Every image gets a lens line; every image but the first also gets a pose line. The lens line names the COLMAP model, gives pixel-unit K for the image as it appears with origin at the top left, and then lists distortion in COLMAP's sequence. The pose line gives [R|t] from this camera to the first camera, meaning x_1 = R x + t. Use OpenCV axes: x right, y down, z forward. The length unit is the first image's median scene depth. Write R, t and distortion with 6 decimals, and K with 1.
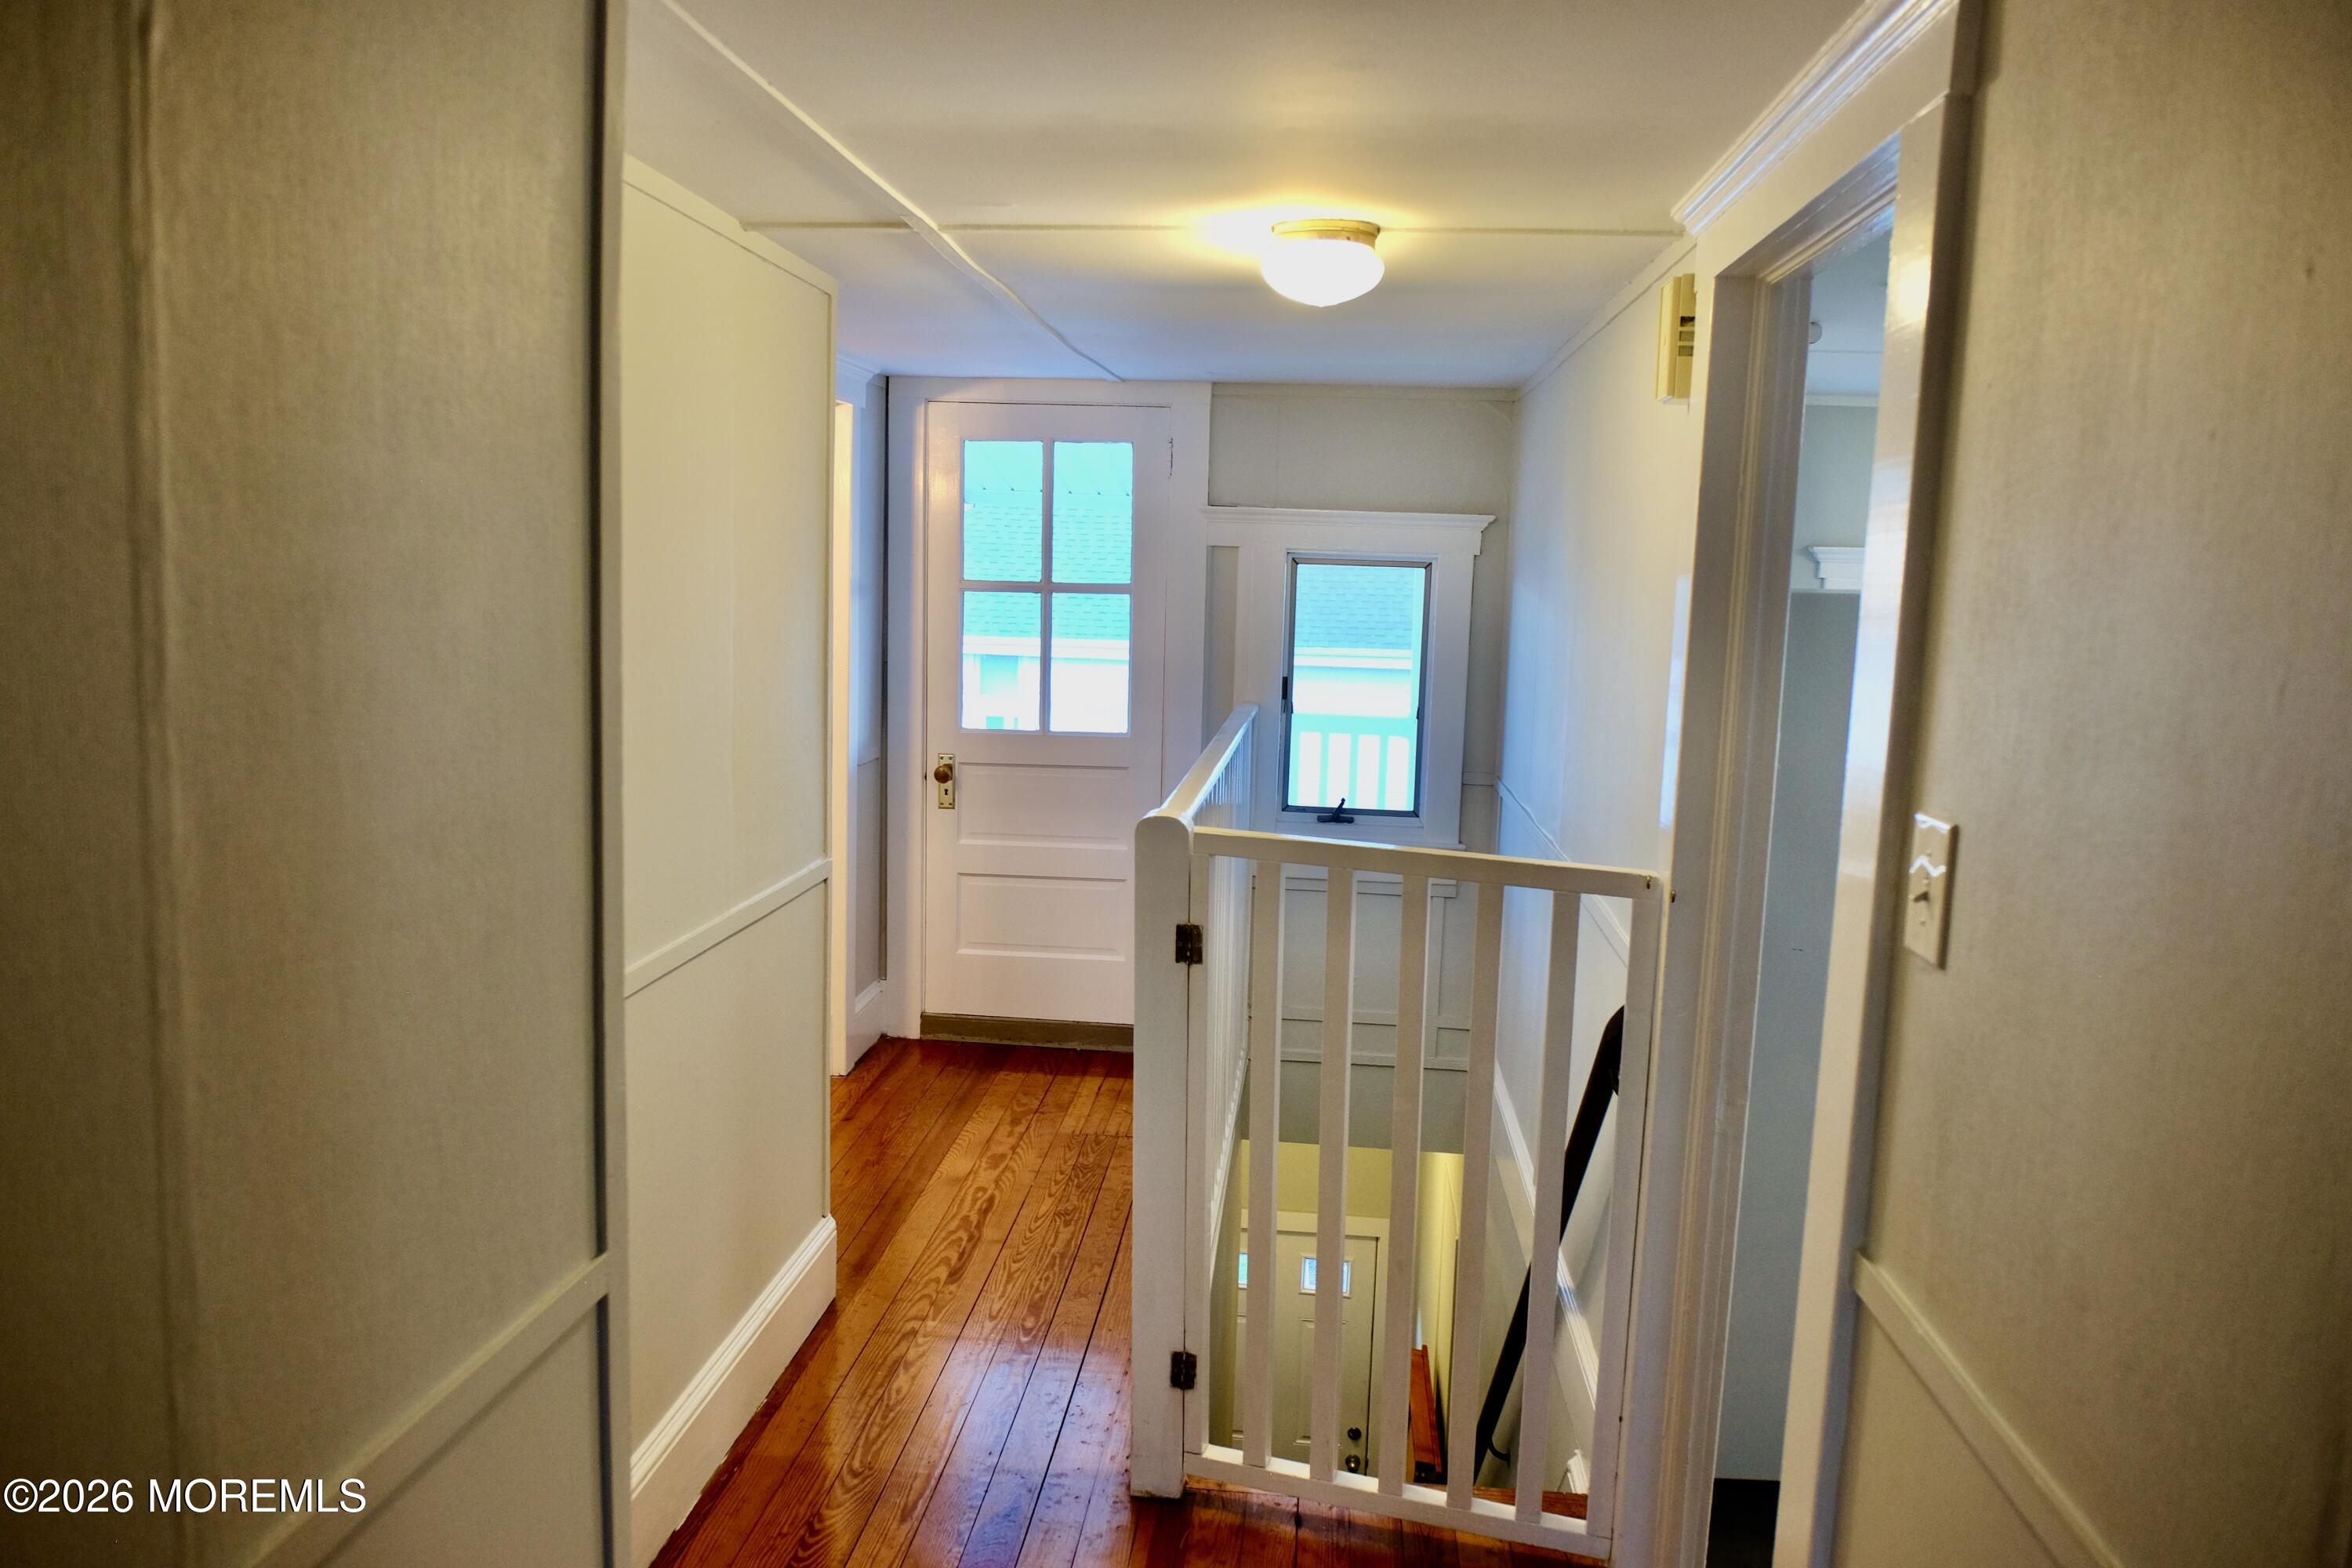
lens RADIAL K [[1604.8, 0, 1178.3], [0, 1604.8, 779.9], [0, 0, 1]] dist [-0.030639, 0.007634]
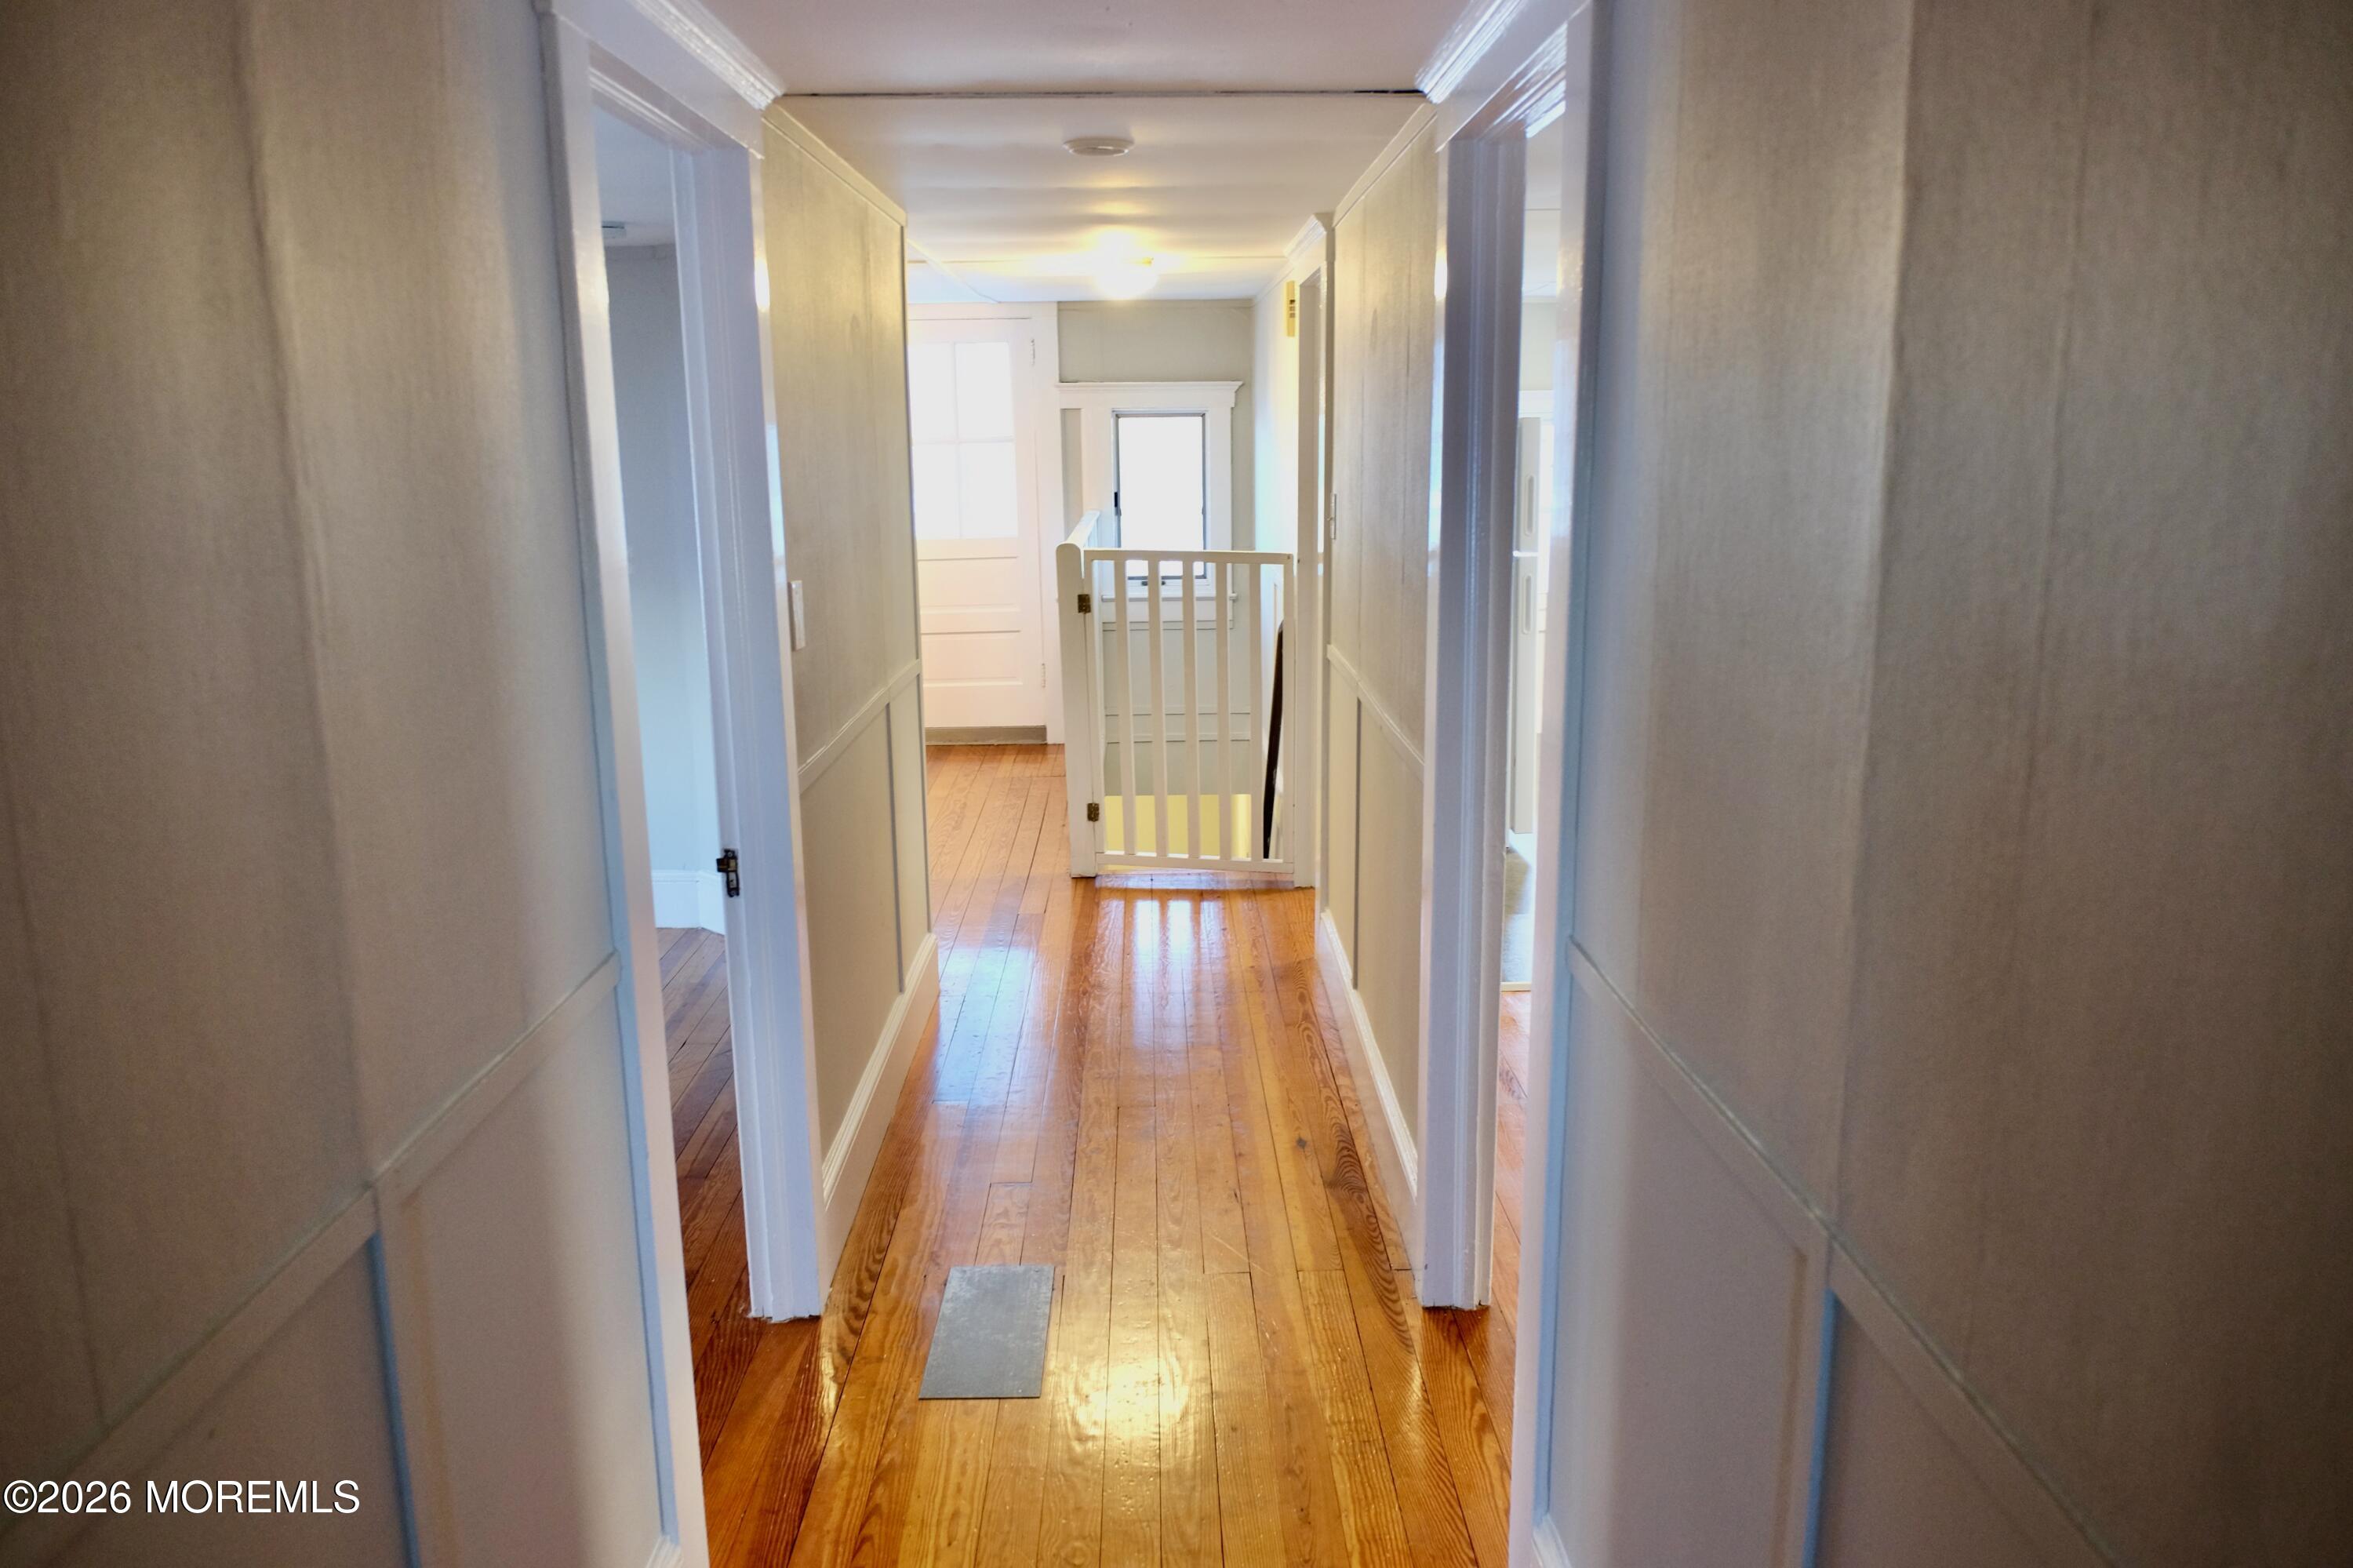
lens RADIAL K [[1605.5, 0, 1171.4], [0, 1605.5, 782.5], [0, 0, 1]] dist [-0.030639, 0.007634]
pose [[0.992812, -0.067038, 0.099151, -0.099423], [0.057780, 0.993944, 0.093475, 0.138701], [-0.104817, -0.087074, 0.990672, -1.078355]]
